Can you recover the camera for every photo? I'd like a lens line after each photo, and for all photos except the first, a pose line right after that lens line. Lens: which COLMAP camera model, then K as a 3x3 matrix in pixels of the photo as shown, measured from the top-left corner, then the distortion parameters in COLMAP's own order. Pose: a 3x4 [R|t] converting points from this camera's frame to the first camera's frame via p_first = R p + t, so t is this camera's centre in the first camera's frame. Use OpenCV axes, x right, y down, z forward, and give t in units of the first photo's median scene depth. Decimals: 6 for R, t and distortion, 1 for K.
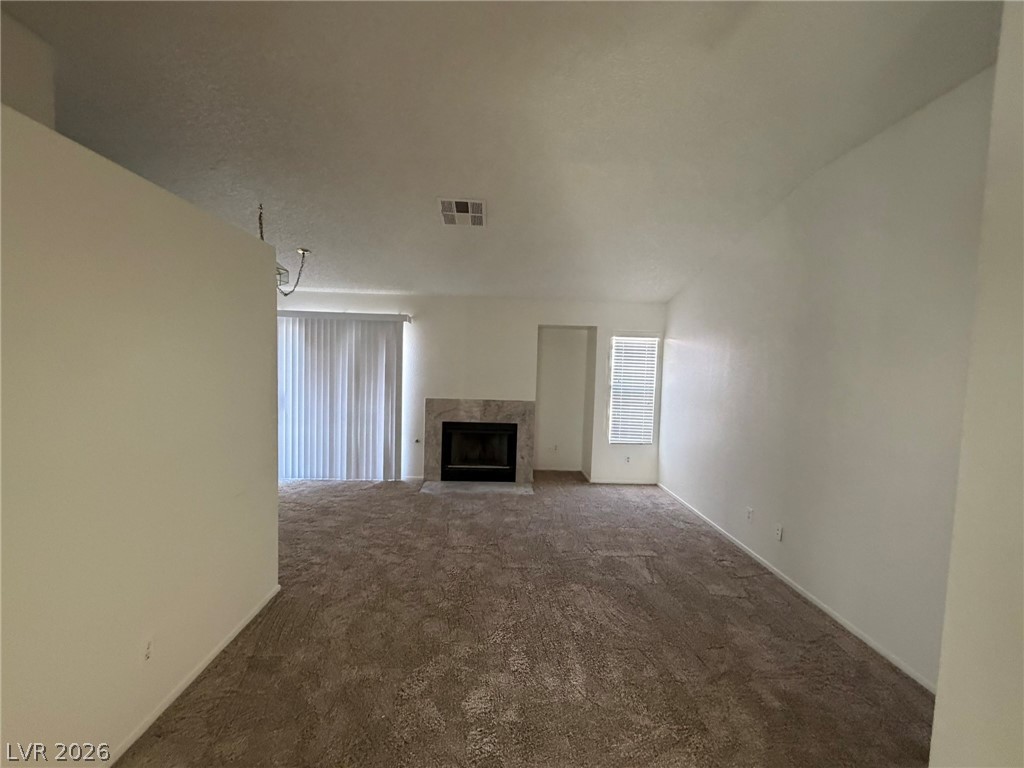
lens RADIAL K [[409.6, 0, 512.2], [0, 409.6, 382.3], [0, 0, 1]] dist [0.006065, -0.000079]
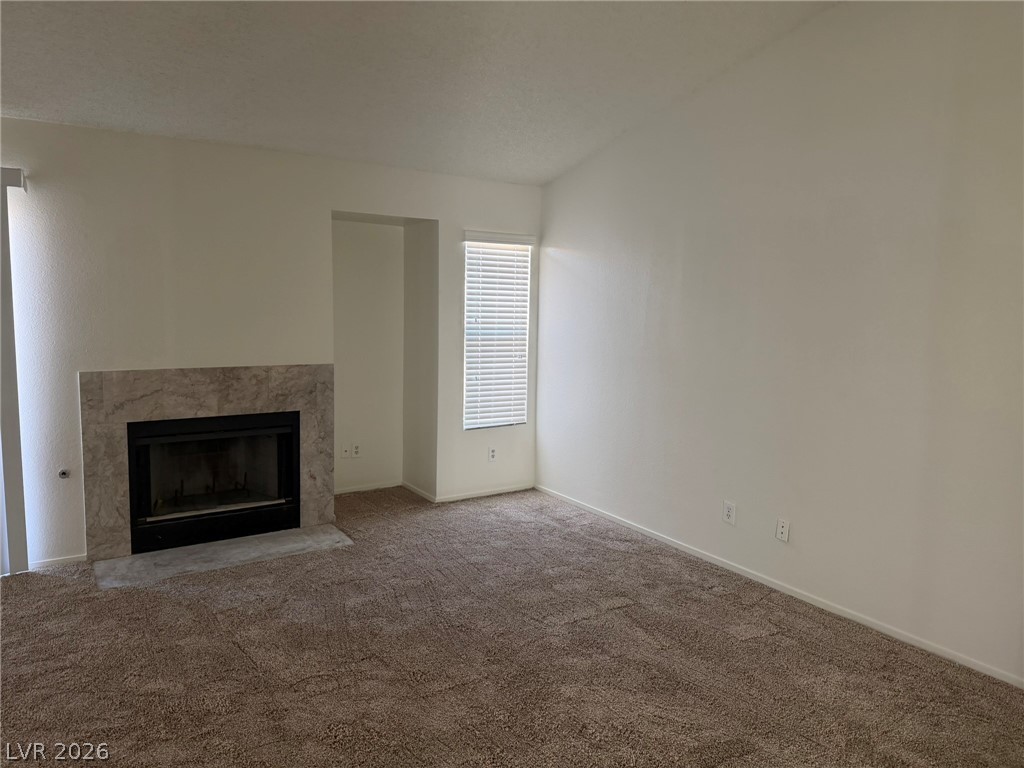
lens RADIAL K [[719.6, 0, 531.7], [0, 719.6, 370.2], [0, 0, 1]] dist [0.049399, -0.042600]
pose [[0.849146, -0.064627, 0.524189, -0.210654], [0.025151, 0.996307, 0.082091, -0.014157], [-0.527558, -0.056523, 0.847636, 0.108734]]
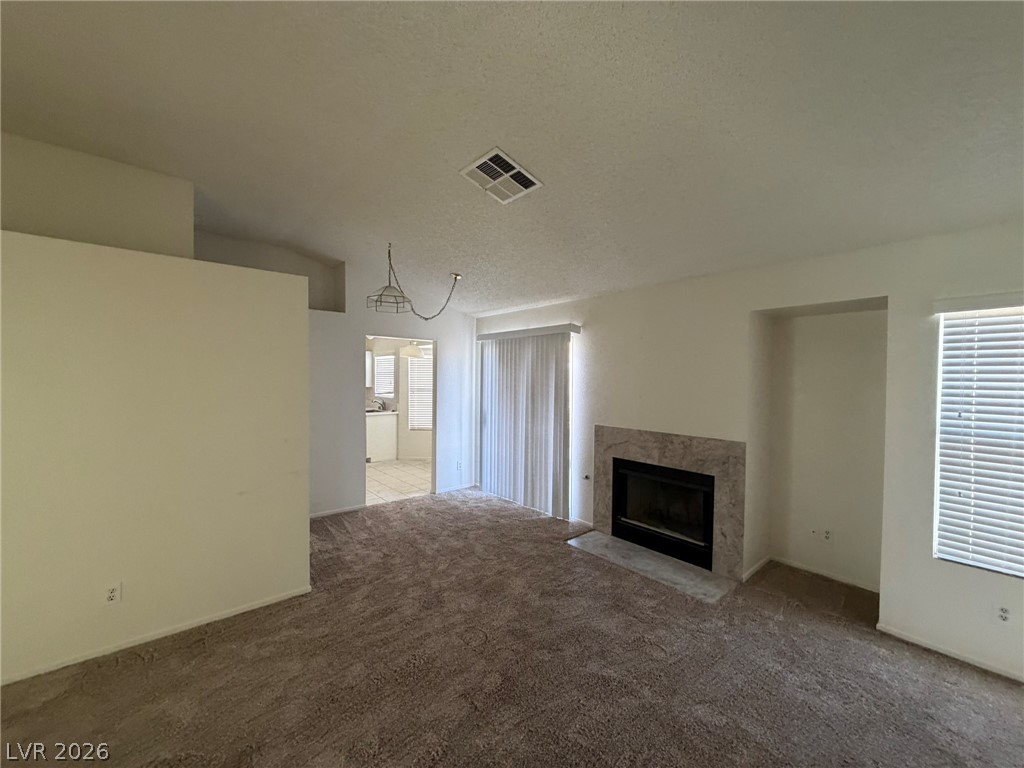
lens RADIAL K [[409.6, 0, 512.4], [0, 409.6, 385.9], [0, 0, 1]] dist [0.006065, -0.000079]
pose [[0.613536, -0.008471, -0.789622, 0.322082], [-0.027012, 0.999132, -0.031707, -0.007373], [0.789205, 0.040782, 0.612774, 0.383994]]
